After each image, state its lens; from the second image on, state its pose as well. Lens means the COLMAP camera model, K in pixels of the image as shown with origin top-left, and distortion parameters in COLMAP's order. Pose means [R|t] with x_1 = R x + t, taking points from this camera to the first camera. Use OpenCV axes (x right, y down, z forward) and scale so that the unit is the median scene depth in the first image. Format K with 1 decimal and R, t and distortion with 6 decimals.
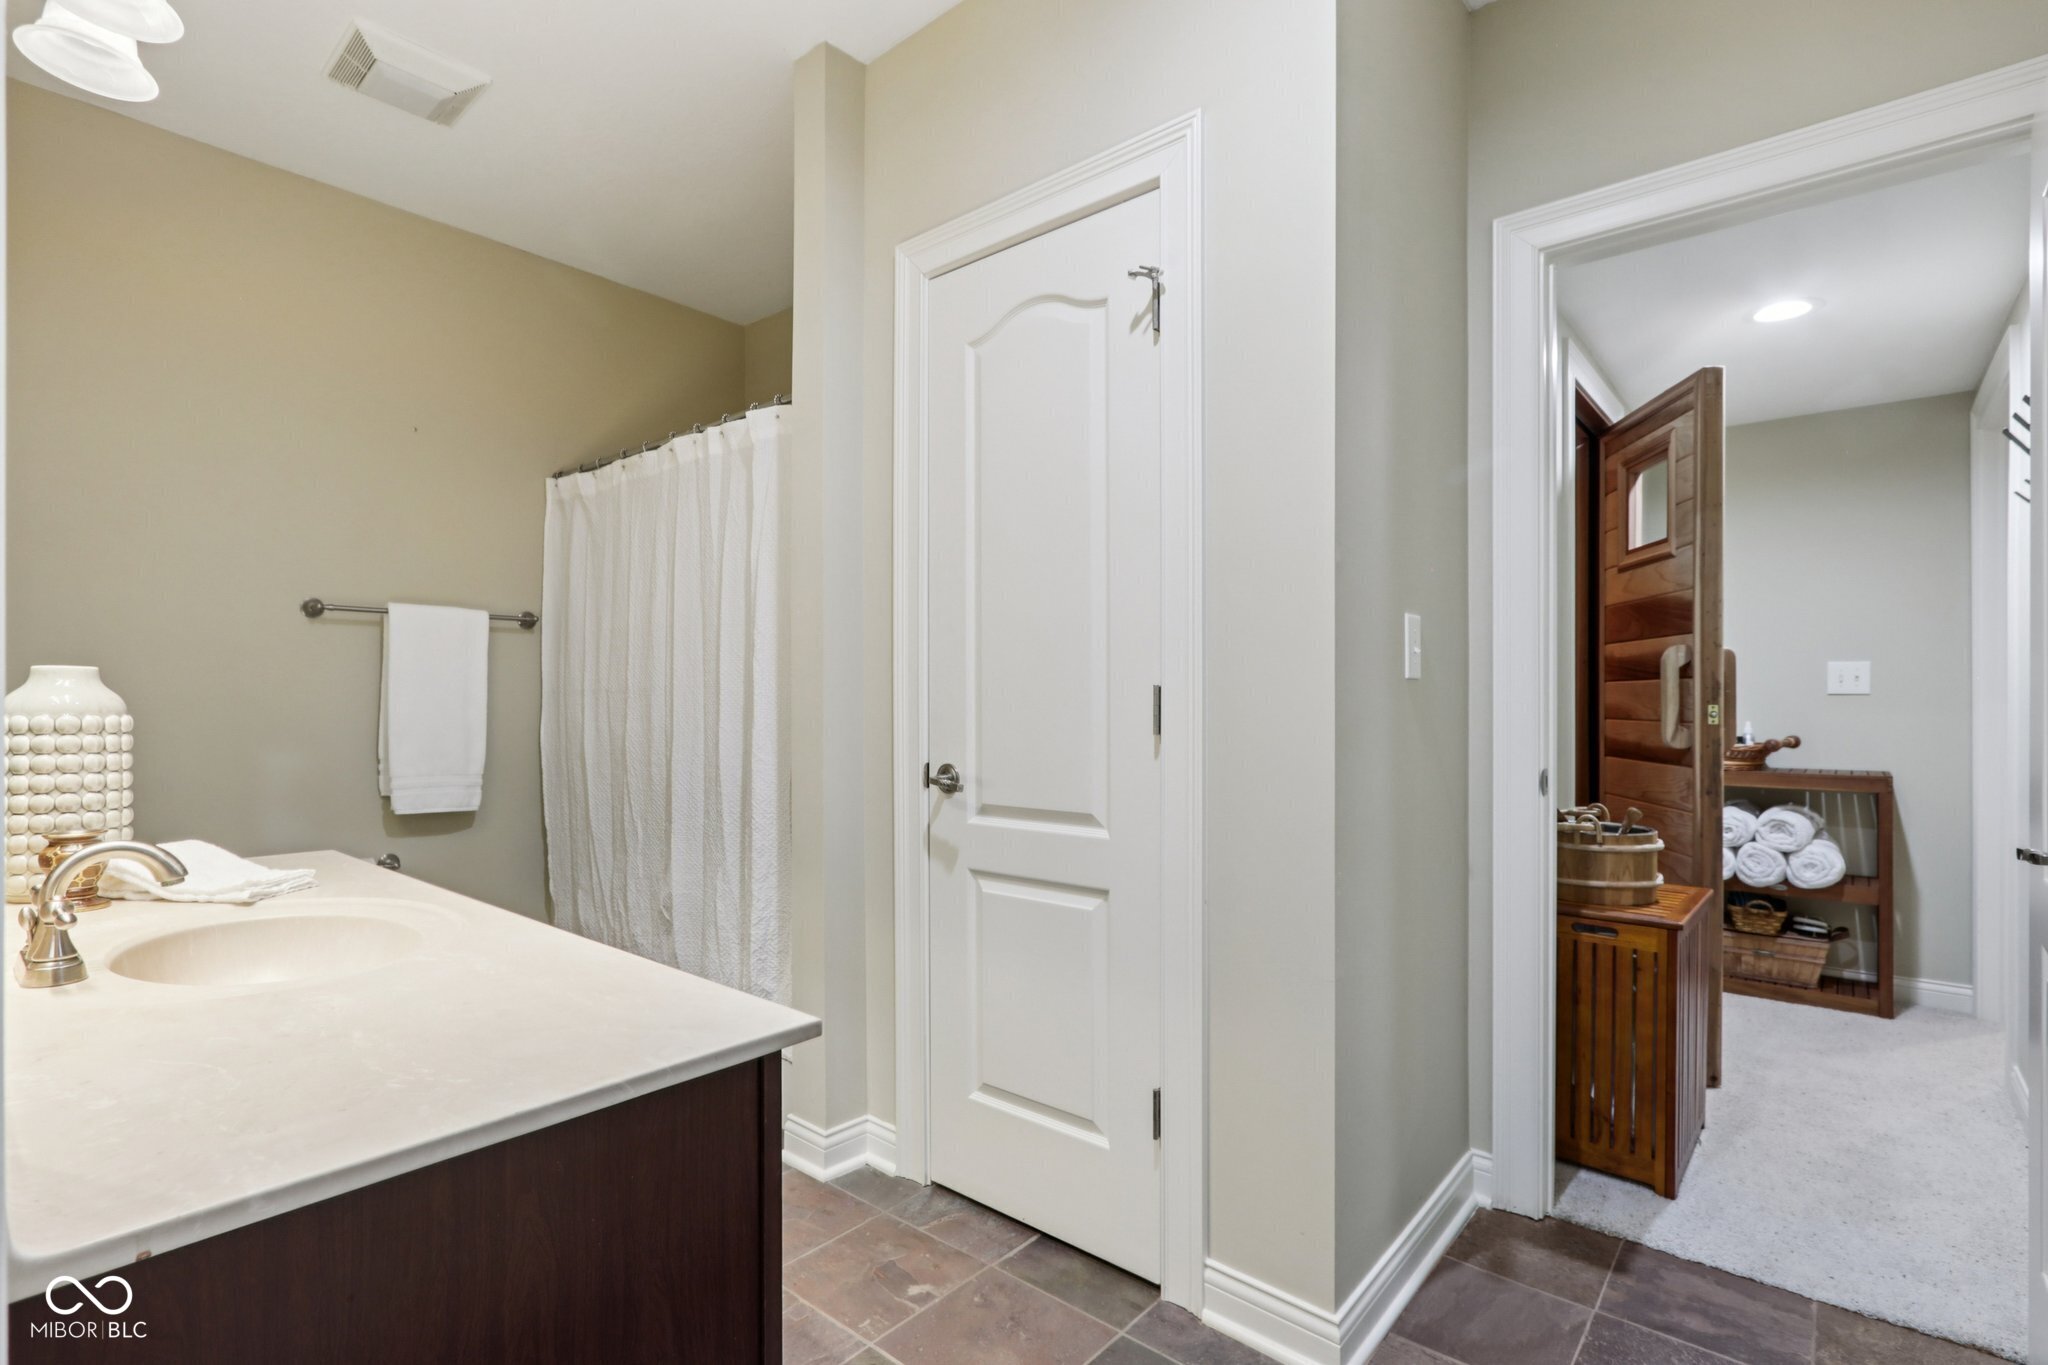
lens RADIAL K [[960.0, 0, 1022.5], [0, 960.0, 703.5], [0, 0, 1]] dist [-0.001279, 0.000084]
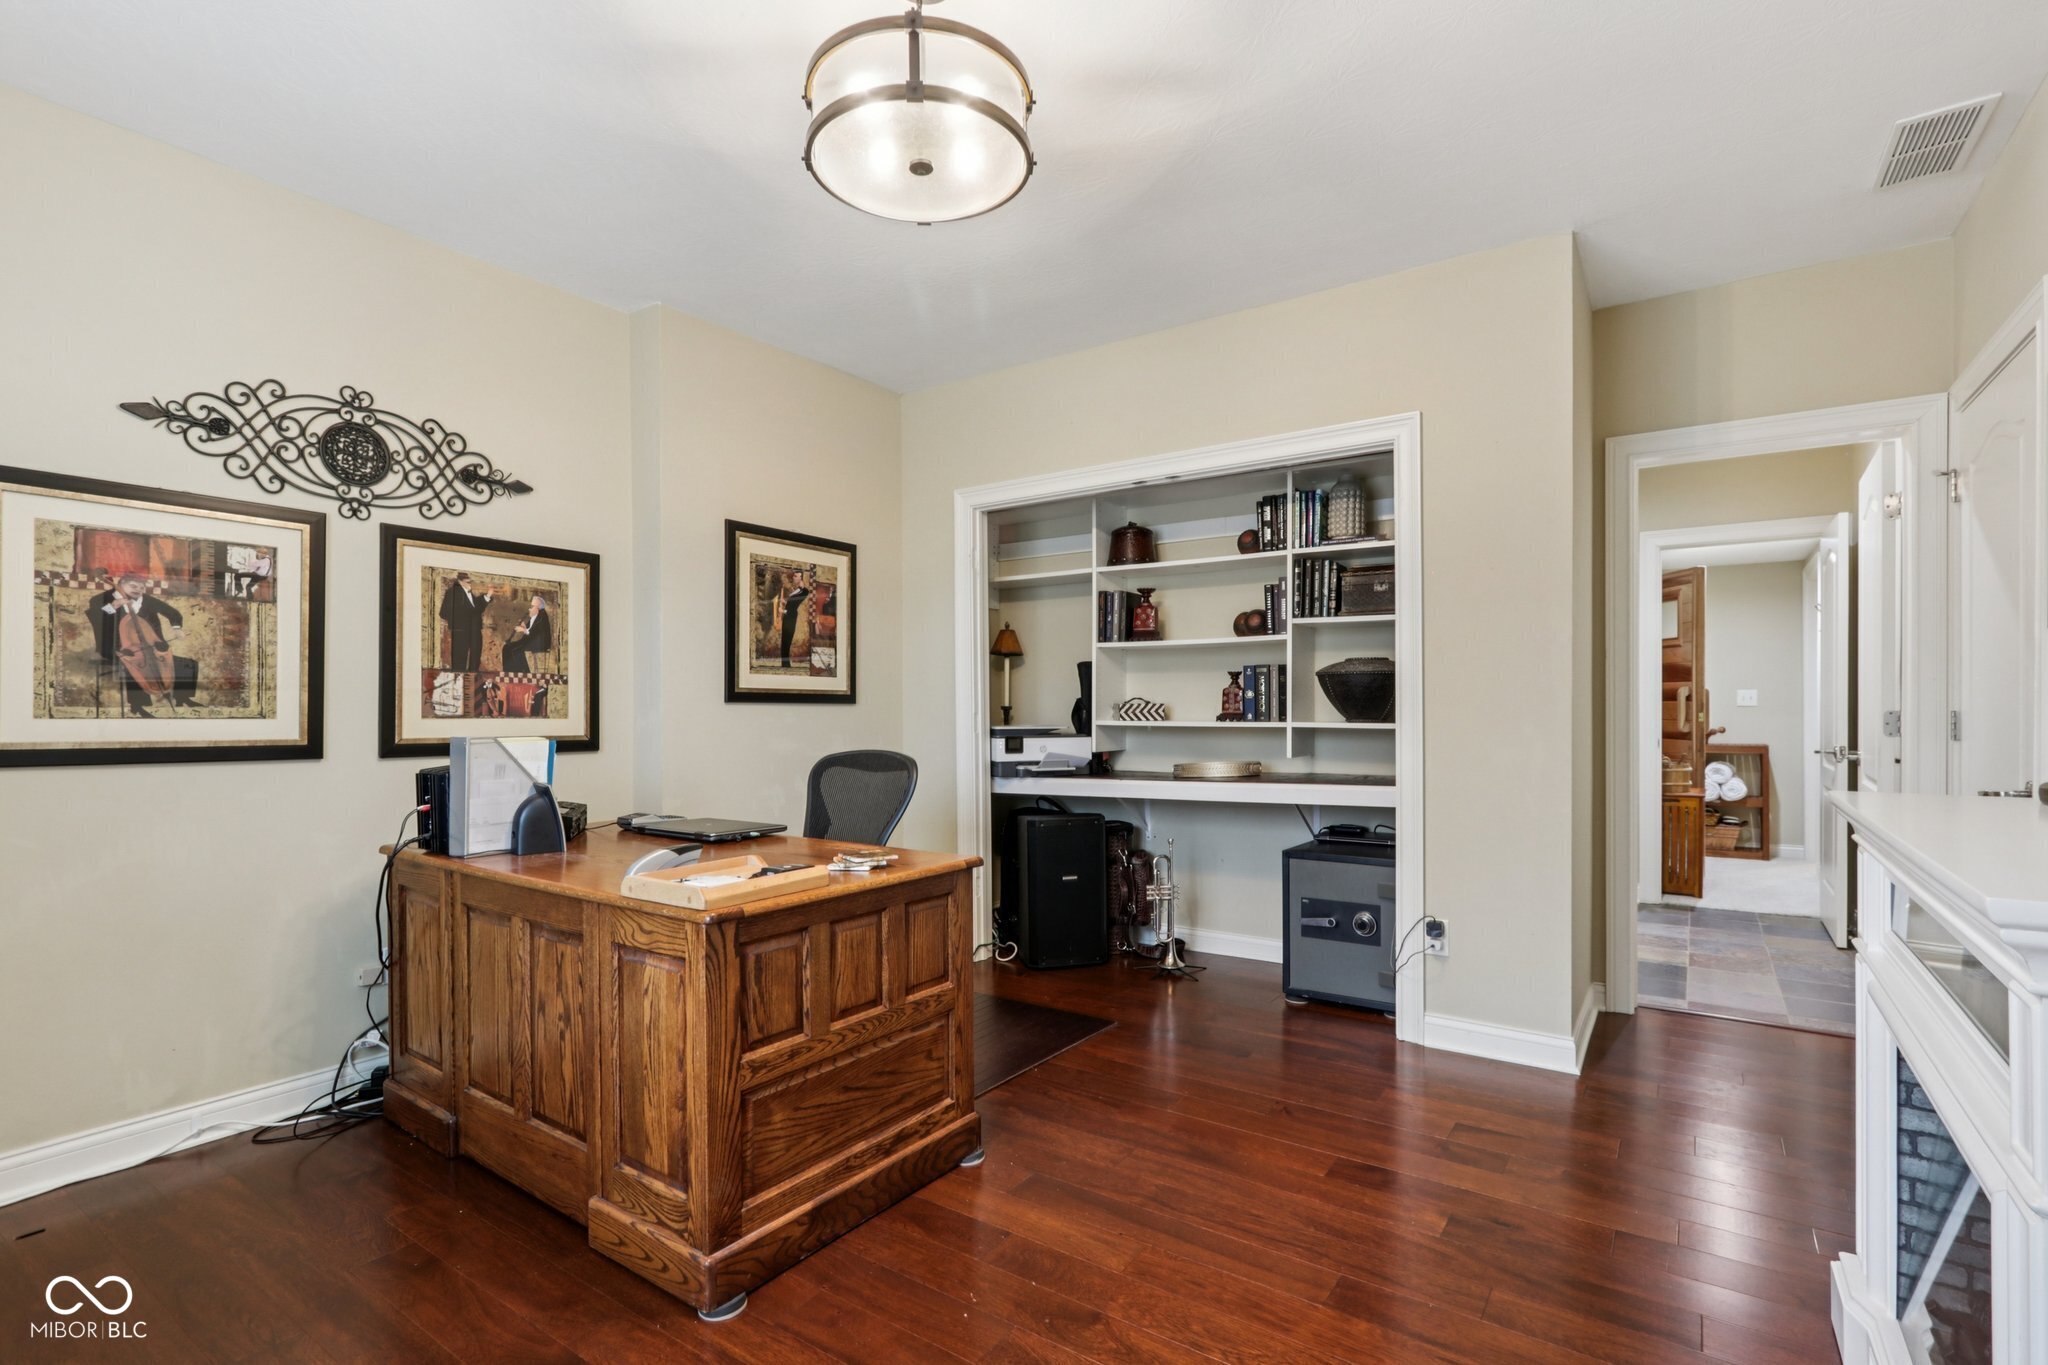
lens RADIAL K [[960.0, 0, 1022.5], [0, 960.0, 703.5], [0, 0, 1]] dist [-0.001279, 0.000084]
pose [[0.995047, -0.000866, 0.099403, -0.891300], [0.000903, 1.000000, -0.000320, -0.017025], [-0.099402, 0.000408, 0.995047, -0.891423]]
